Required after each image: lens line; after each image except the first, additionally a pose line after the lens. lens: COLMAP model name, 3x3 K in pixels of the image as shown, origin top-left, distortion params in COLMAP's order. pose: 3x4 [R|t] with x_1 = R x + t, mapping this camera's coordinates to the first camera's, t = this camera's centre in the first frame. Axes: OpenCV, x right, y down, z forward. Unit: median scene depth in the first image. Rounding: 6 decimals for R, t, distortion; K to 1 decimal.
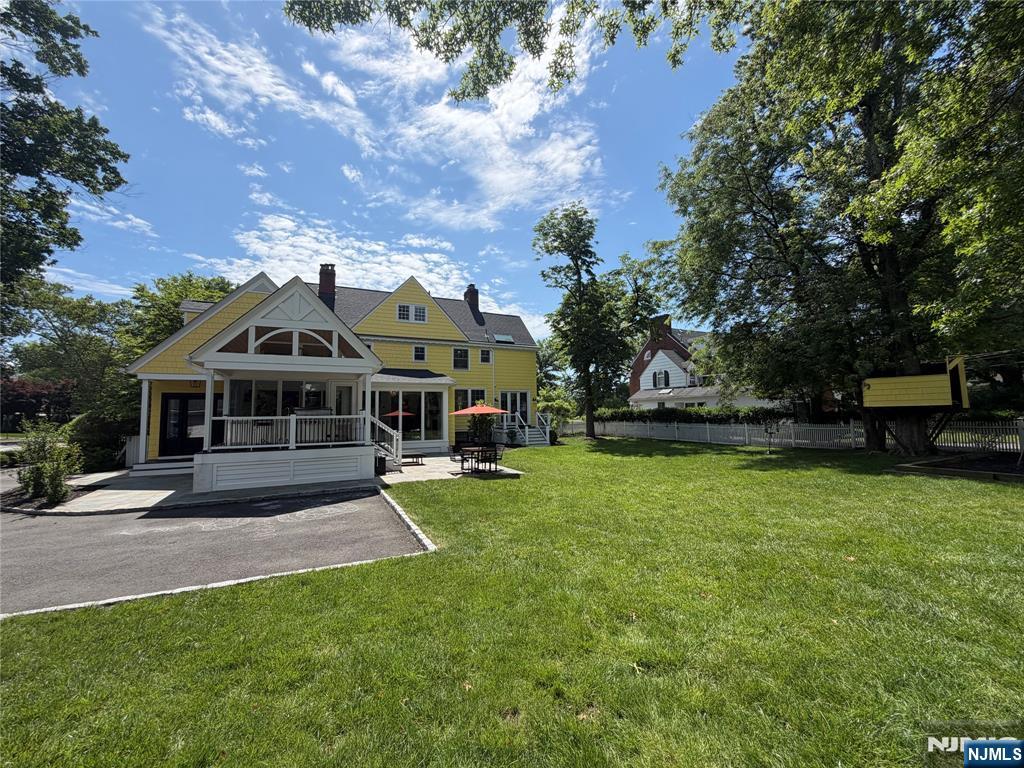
lens RADIAL K [[409.1, 0, 511.4], [0, 409.1, 381.0], [0, 0, 1]] dist [0.003473, 0.000146]
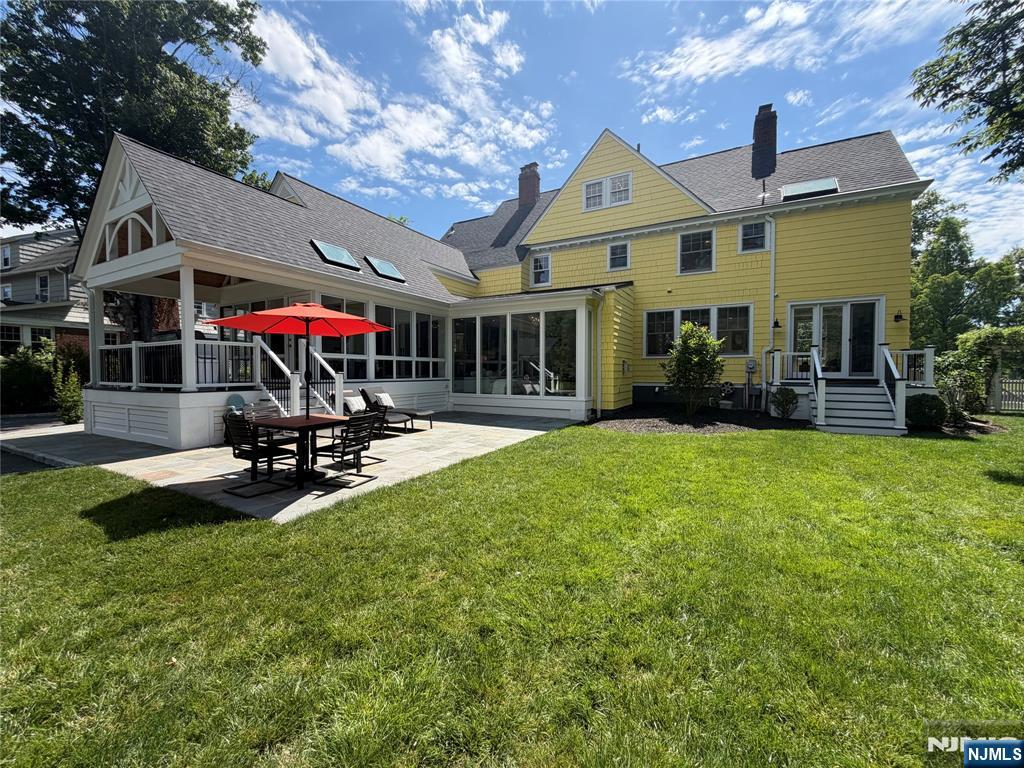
lens RADIAL K [[409.1, 0, 511.4], [0, 409.1, 381.0], [0, 0, 1]] dist [0.003473, 0.000146]
pose [[0.580626, 0.037829, -0.813291, 0.186581], [0.056175, 0.994678, 0.086370, 0.056356], [0.812230, -0.095835, 0.575411, 0.502872]]
